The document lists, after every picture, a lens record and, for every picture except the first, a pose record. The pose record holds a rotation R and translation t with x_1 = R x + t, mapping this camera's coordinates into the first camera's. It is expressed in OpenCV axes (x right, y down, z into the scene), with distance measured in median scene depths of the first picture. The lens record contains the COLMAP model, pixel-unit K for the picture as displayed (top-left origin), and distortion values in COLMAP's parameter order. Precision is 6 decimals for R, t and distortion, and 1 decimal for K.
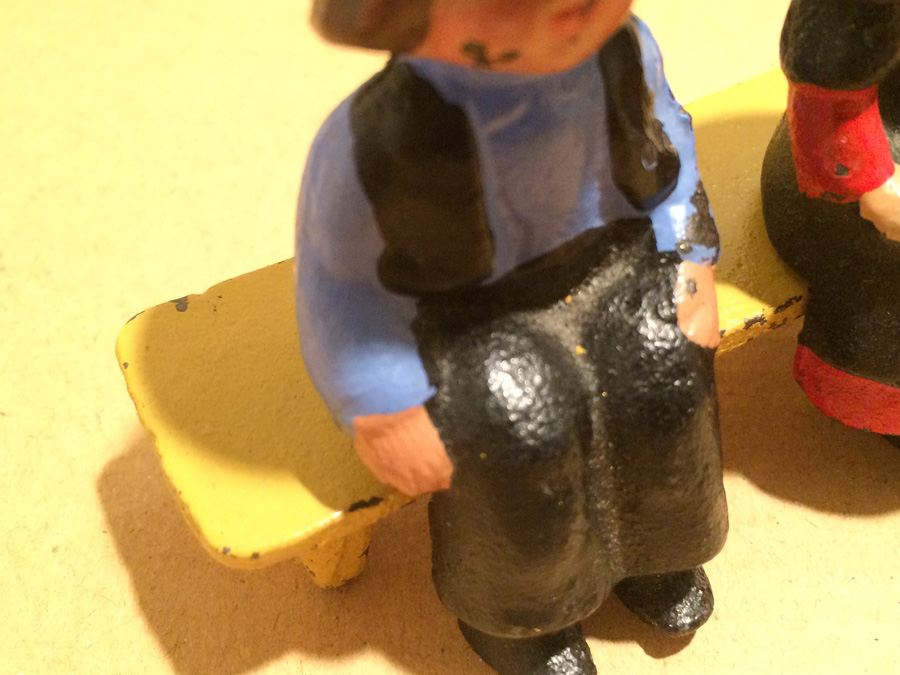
lens RADIAL K [[1170.9, 0, 451.5], [0, 1170.9, 343.2], [0, 0, 1]] dist [0.040521, 0.000000]
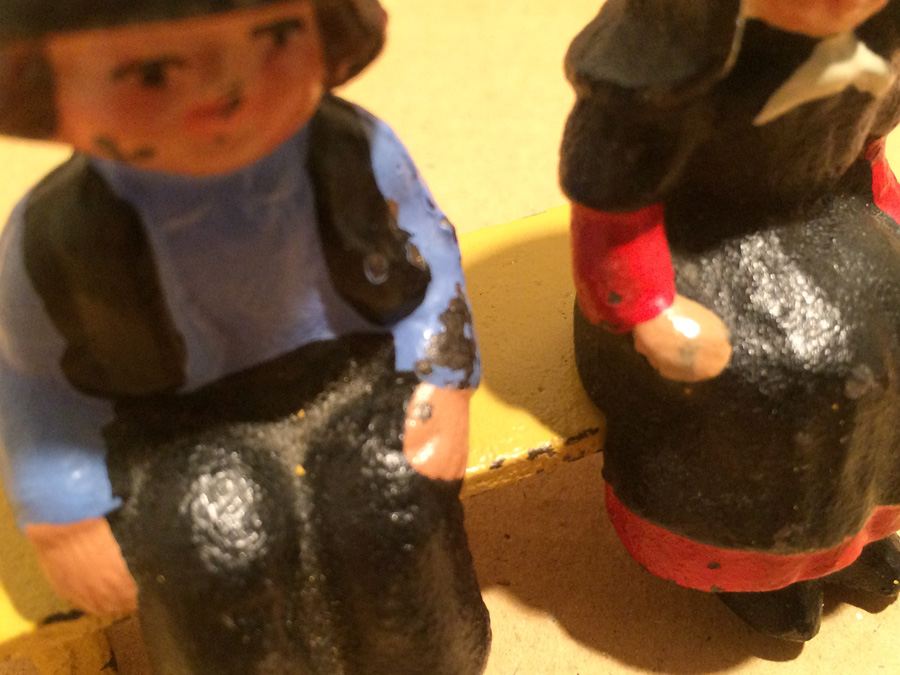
lens RADIAL K [[1170.9, 0, 452.5], [0, 1170.9, 344.4], [0, 0, 1]] dist [0.040521, 0.000000]
pose [[0.992835, 0.077633, -0.090844, 0.301189], [-0.083505, 0.994531, -0.062723, -0.044319], [0.085478, 0.069859, 0.993888, 0.085314]]
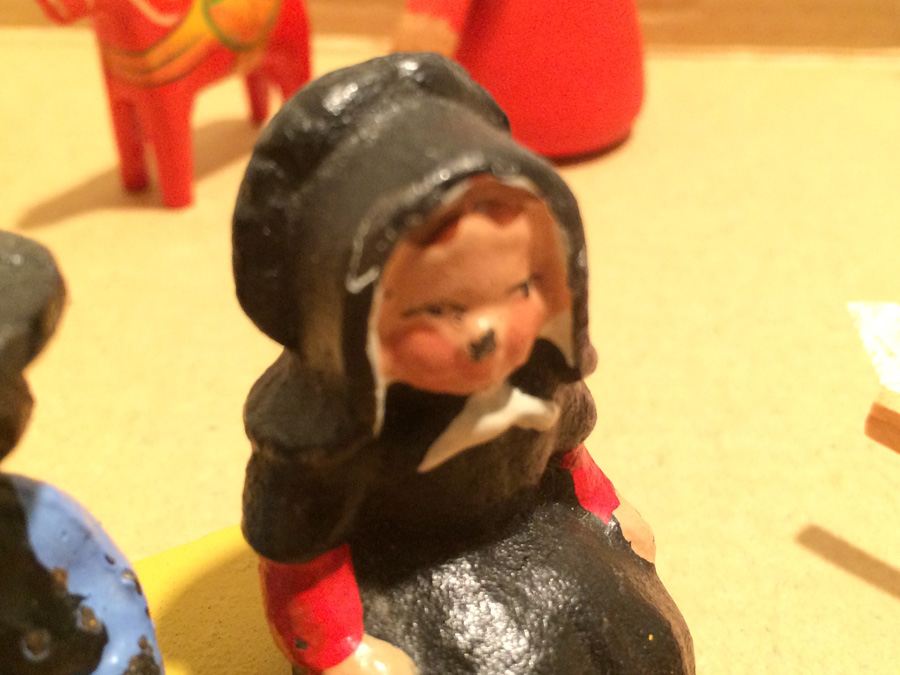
lens RADIAL K [[1170.9, 0, 454.1], [0, 1170.9, 332.3], [0, 0, 1]] dist [0.040521, 0.000000]
pose [[0.999521, 0.019637, -0.023924, 0.482231], [-0.023954, 0.980275, -0.196182, -0.214296], [0.019599, 0.196661, 0.980276, 0.063829]]
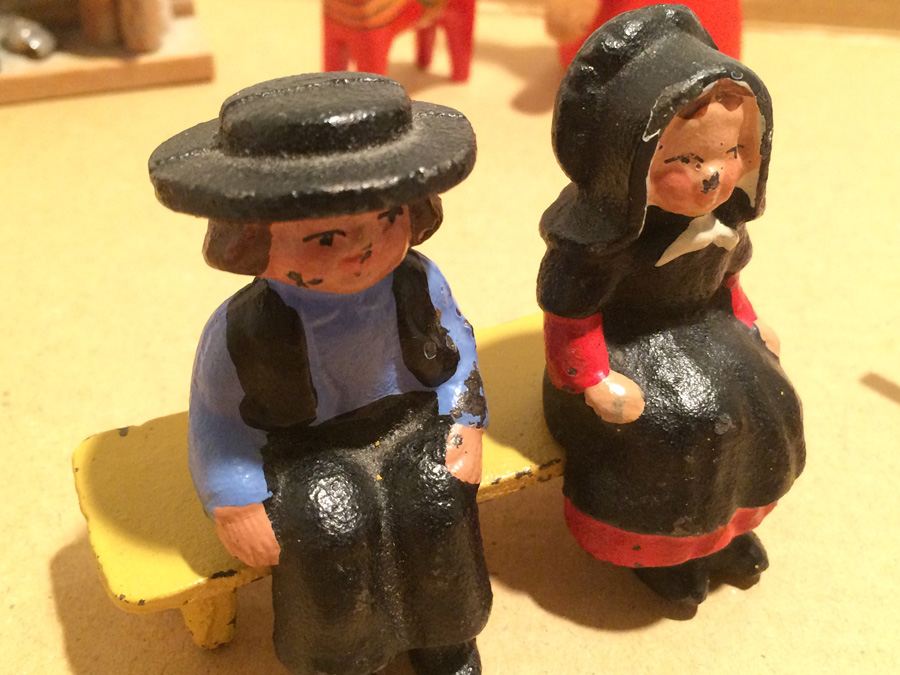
lens RADIAL K [[1170.9, 0, 450.4], [0, 1170.9, 340.8], [0, 0, 1]] dist [0.040521, 0.000000]
pose [[0.996761, 0.073777, -0.032005, 0.230269], [-0.078153, 0.982475, -0.169220, 0.078203], [0.018959, 0.171173, 0.985059, -0.468521]]
